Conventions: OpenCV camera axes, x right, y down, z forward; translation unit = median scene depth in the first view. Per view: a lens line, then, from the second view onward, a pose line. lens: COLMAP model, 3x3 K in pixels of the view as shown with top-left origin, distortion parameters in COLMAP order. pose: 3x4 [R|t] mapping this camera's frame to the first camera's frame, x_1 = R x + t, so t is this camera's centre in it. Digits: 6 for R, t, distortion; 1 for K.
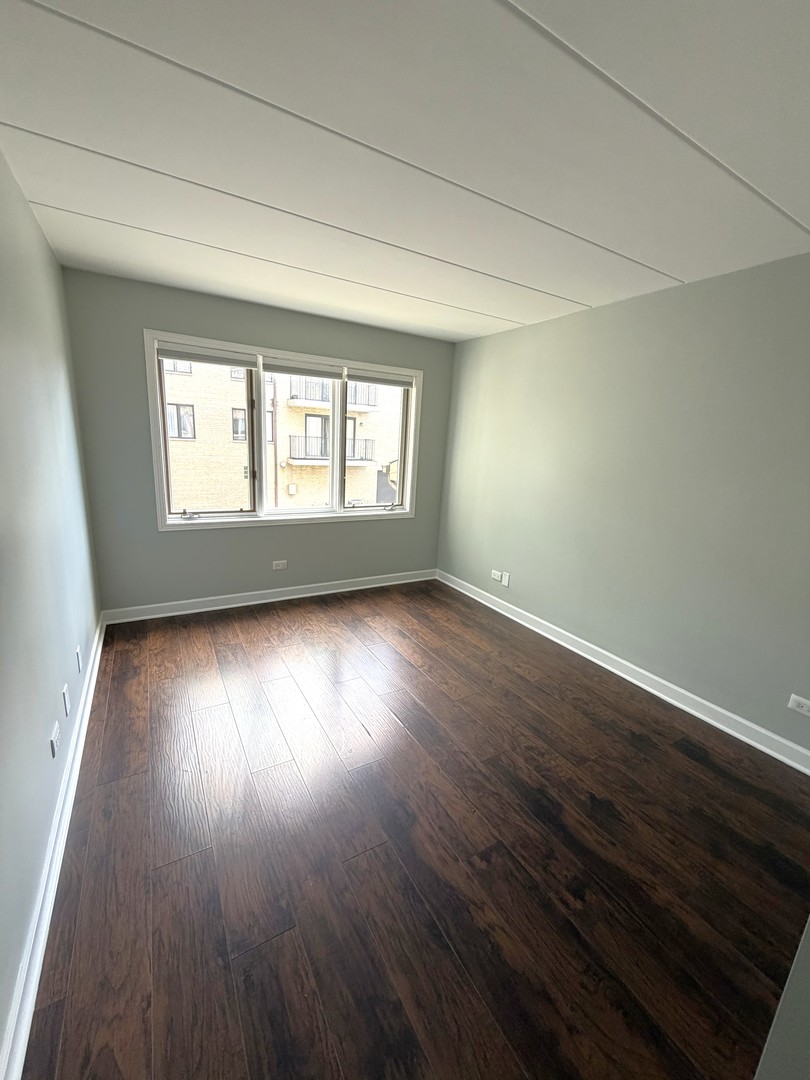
lens RADIAL K [[429.8, 0, 408.1], [0, 429.8, 535.6], [0, 0, 1]] dist [-0.000201, 0.000252]
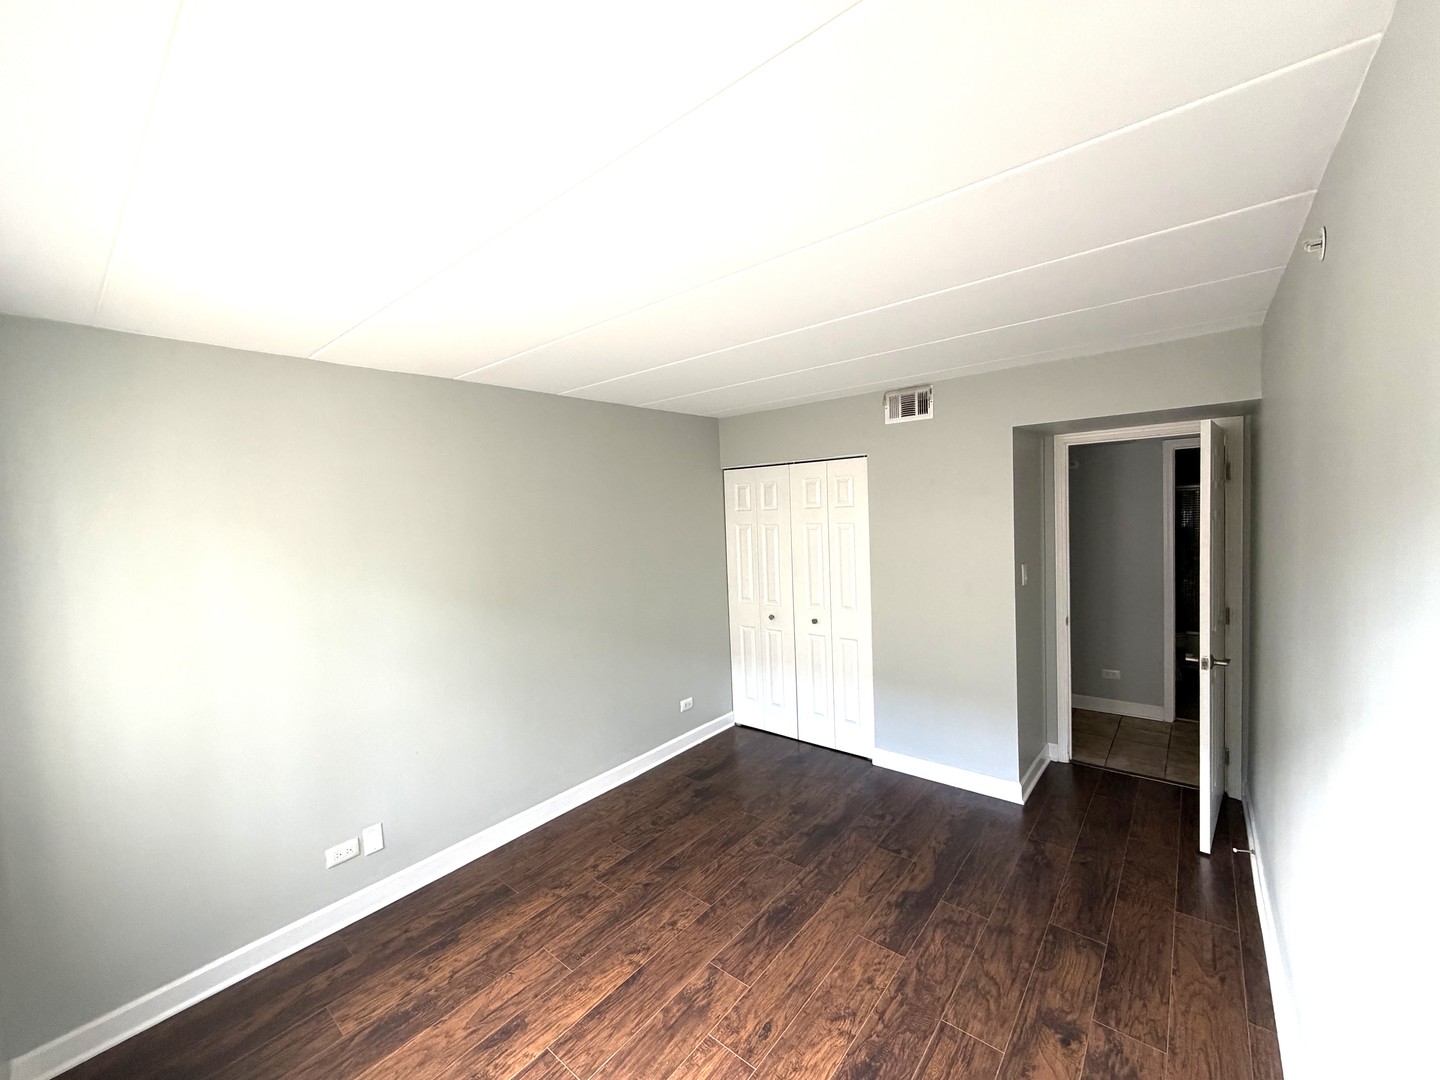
lens RADIAL K [[573.0, 0, 720.0], [0, 573.0, 540.0], [0, 0, 1]] dist [-0.000201, 0.000252]
pose [[-0.336314, -0.089179, 0.937518, -0.677974], [0.233384, 0.956560, 0.174712, -0.341139], [-0.912373, 0.277559, -0.300891, 0.990945]]
